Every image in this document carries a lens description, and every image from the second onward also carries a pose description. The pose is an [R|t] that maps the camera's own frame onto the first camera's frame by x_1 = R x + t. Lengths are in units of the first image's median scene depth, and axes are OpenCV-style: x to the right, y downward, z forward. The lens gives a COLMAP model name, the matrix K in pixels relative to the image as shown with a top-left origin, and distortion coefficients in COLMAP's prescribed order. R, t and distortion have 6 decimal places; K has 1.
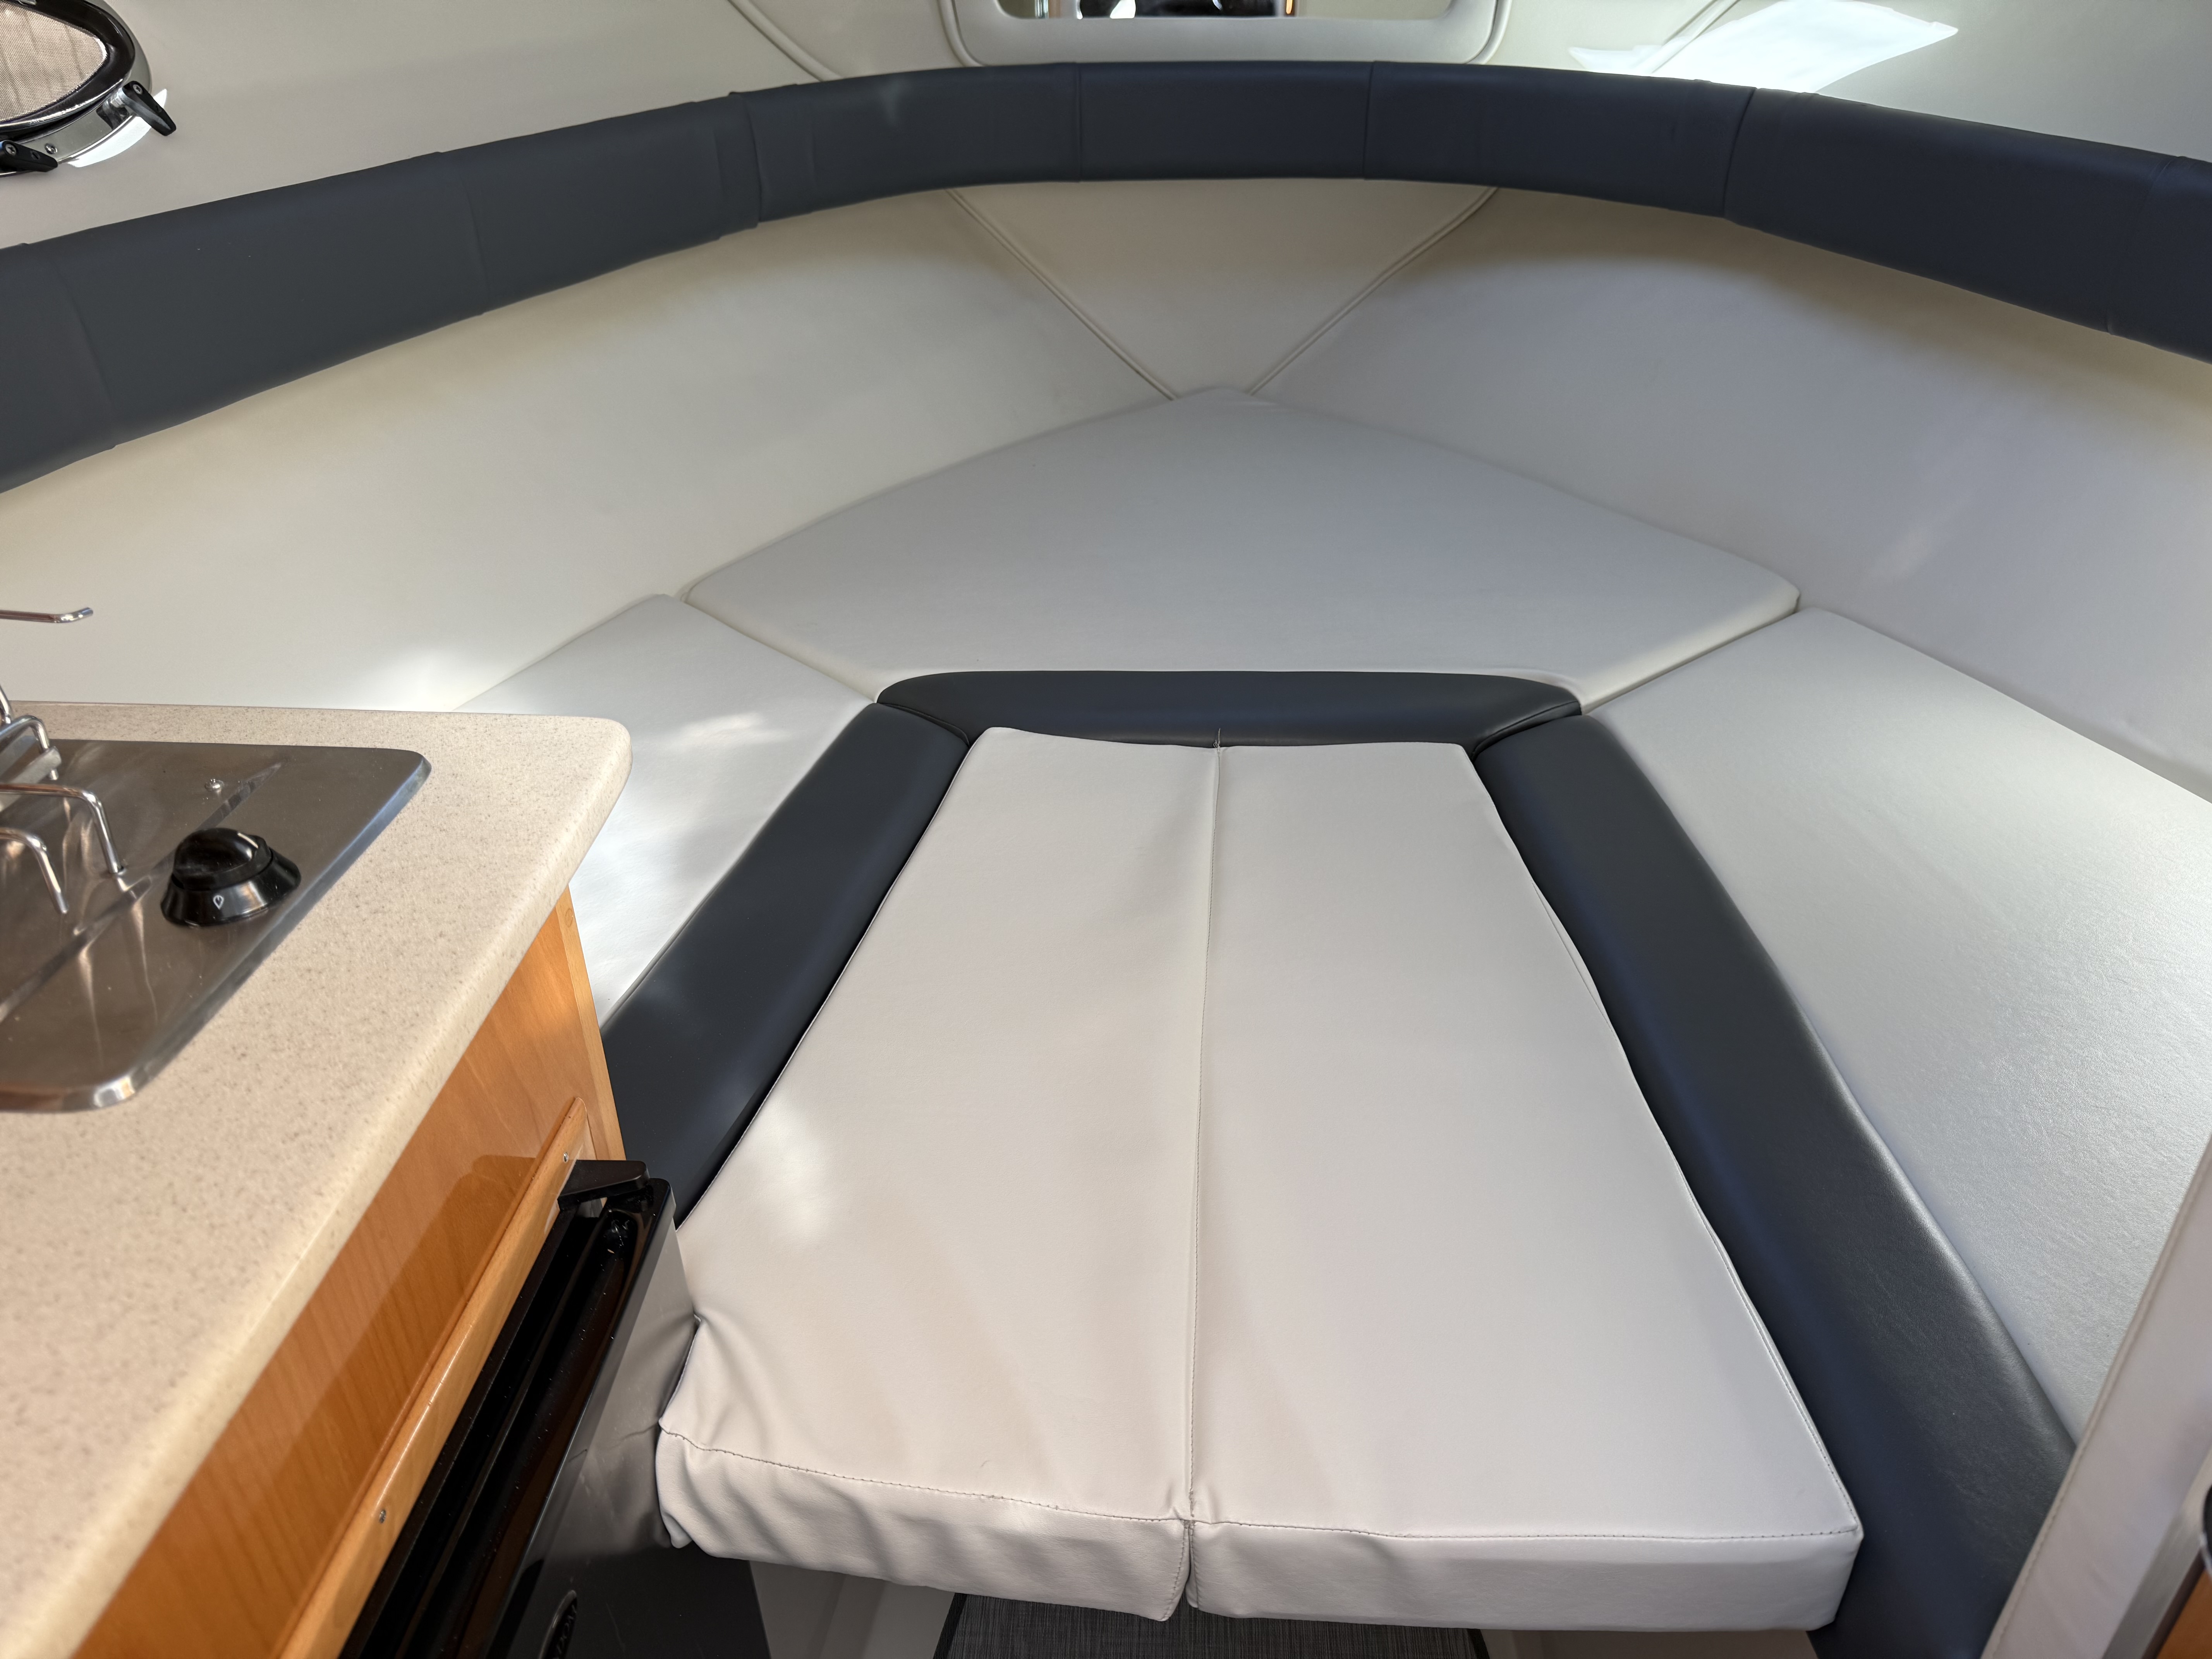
lens RADIAL K [[1546.8, 0, 1106.0], [0, 1546.8, 829.5], [0, 0, 1]] dist [-0.002499, -0.010544]
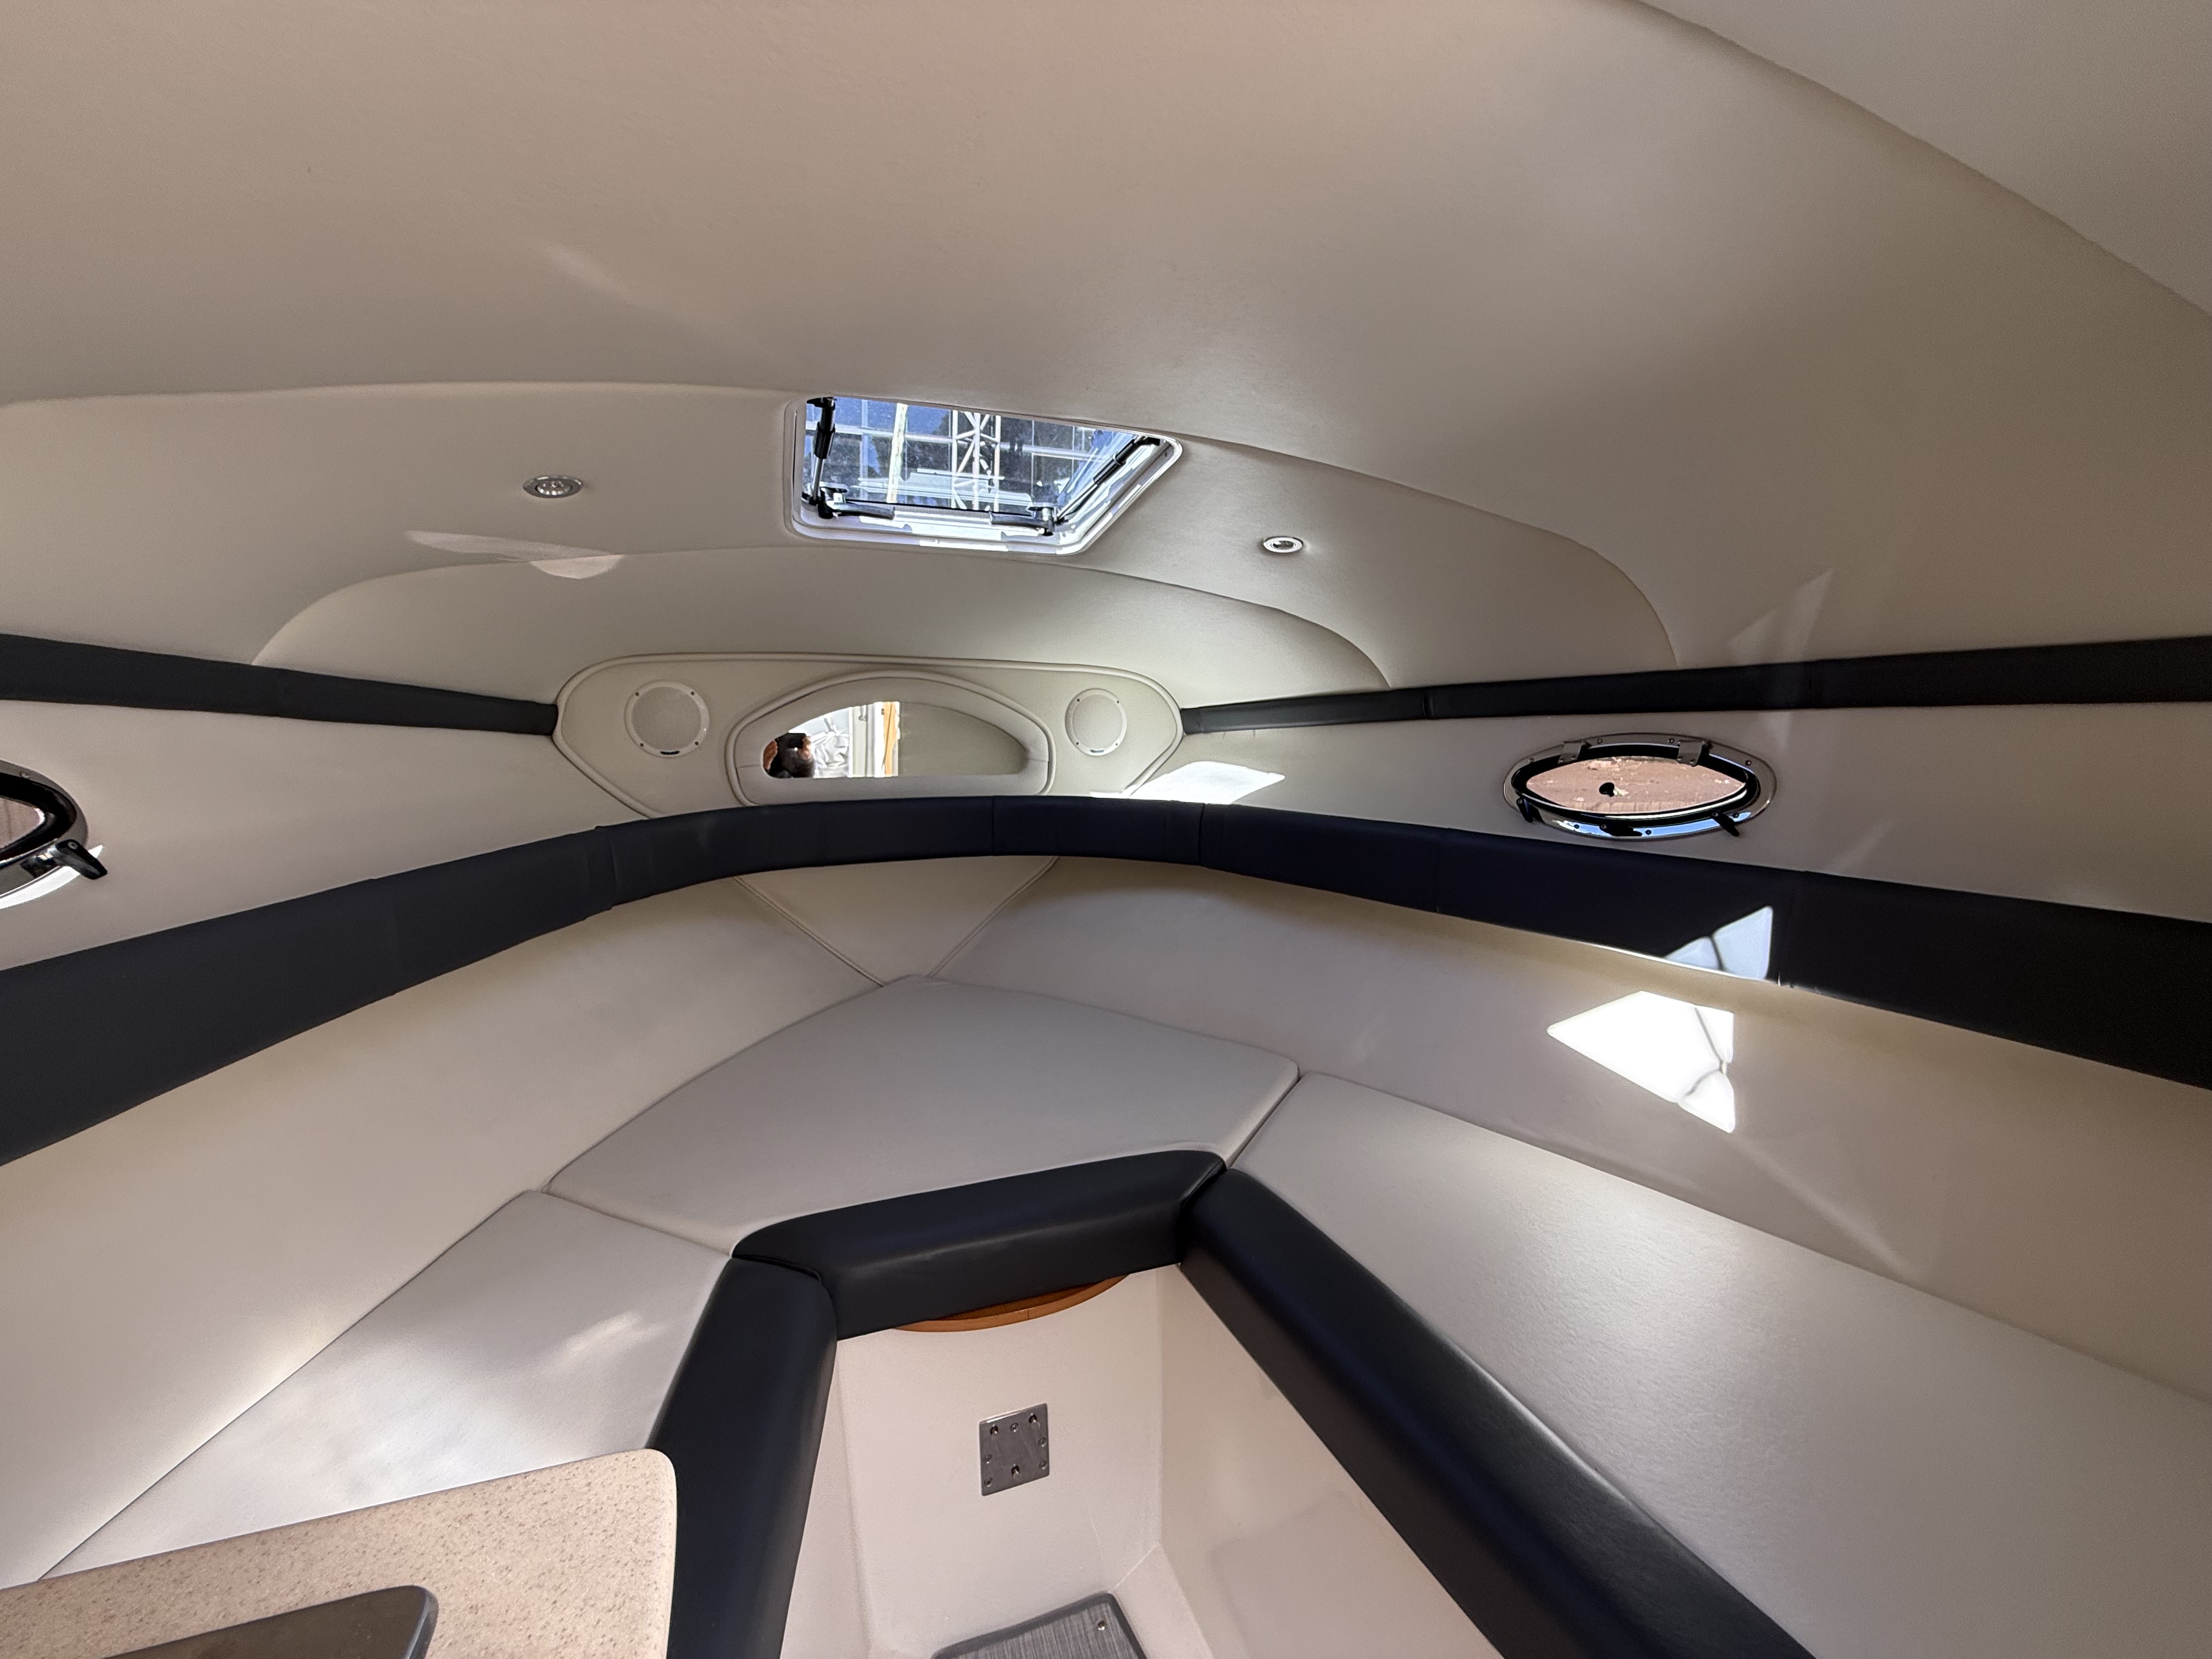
lens RADIAL K [[875.3, 0, 1094.0], [0, 875.3, 835.0], [0, 0, 1]] dist [0.000667, 0.000003]
pose [[0.933169, -0.045572, 0.356537, -0.108857], [0.185334, 0.910908, -0.368645, -0.074566], [-0.307972, 0.410086, 0.858477, 0.136383]]
